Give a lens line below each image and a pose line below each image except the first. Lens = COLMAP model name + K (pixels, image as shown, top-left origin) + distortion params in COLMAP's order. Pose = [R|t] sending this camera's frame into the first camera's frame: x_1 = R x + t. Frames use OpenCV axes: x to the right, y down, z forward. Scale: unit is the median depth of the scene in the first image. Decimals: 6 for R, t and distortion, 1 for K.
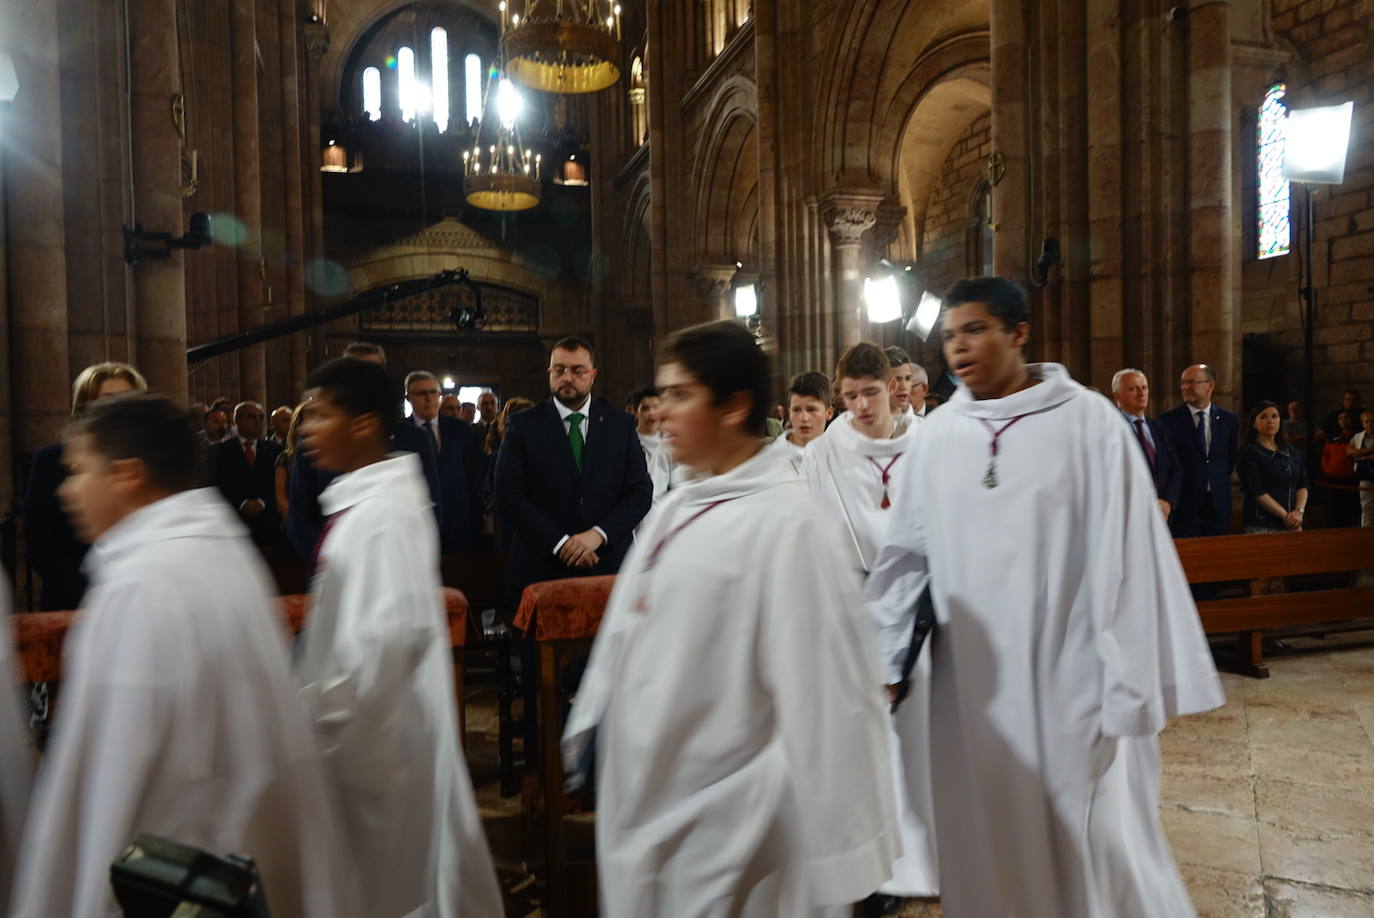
lens RADIAL K [[953.0, 0, 687.0], [0, 953.0, 459.0], [0, 0, 1]] dist [-0.002107, 0.005029]
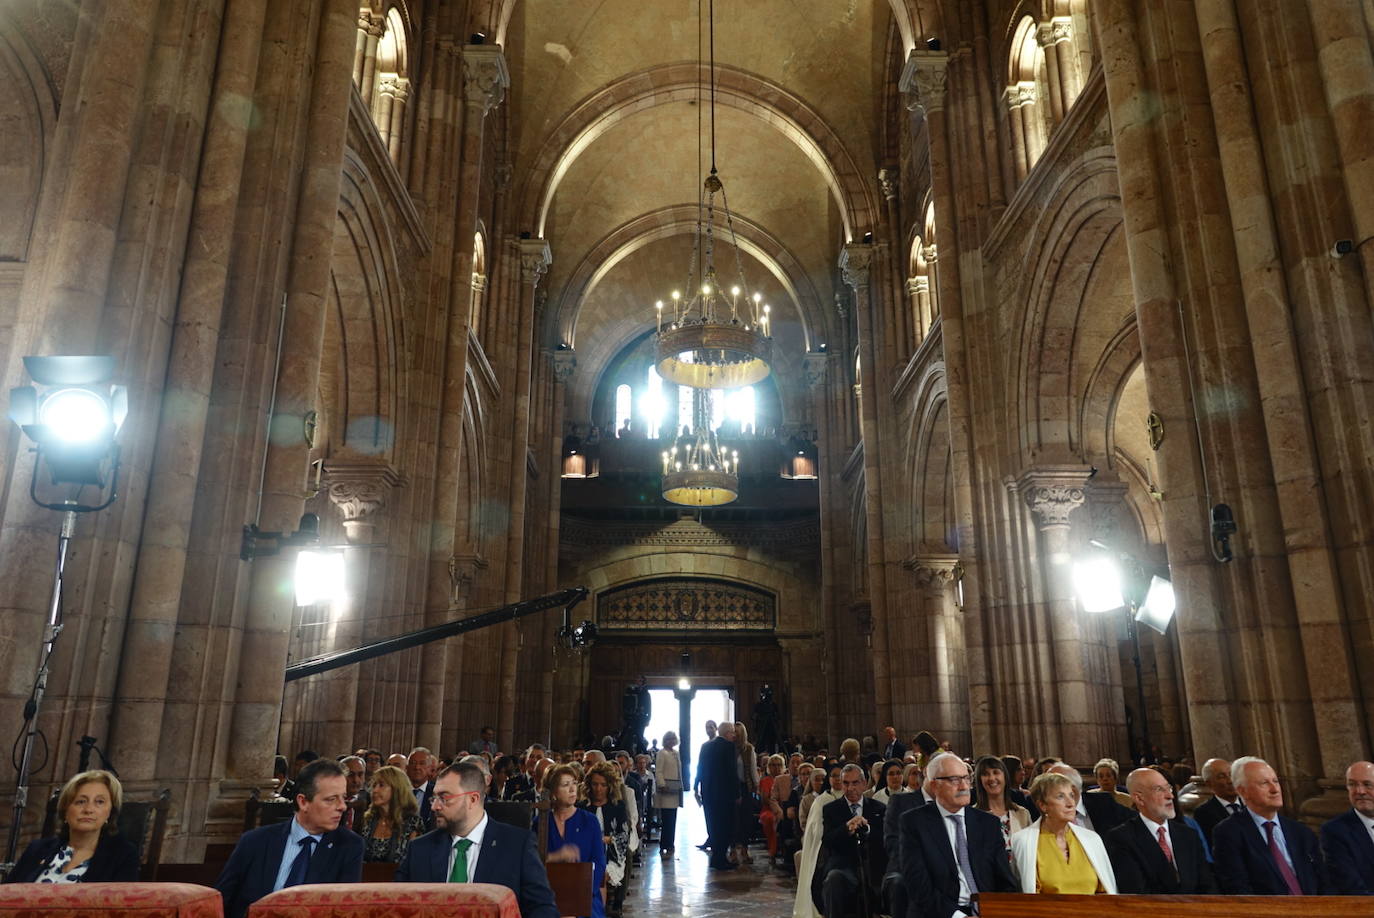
lens RADIAL K [[1002.1, 0, 687.0], [0, 1002.1, 459.0], [0, 0, 1]] dist [-0.000034, 0.001653]
pose [[0.959264, -0.054773, -0.277151, 0.101194], [-0.030892, 0.954807, -0.295617, 0.003240], [0.280818, 0.292137, 0.914220, 0.027601]]
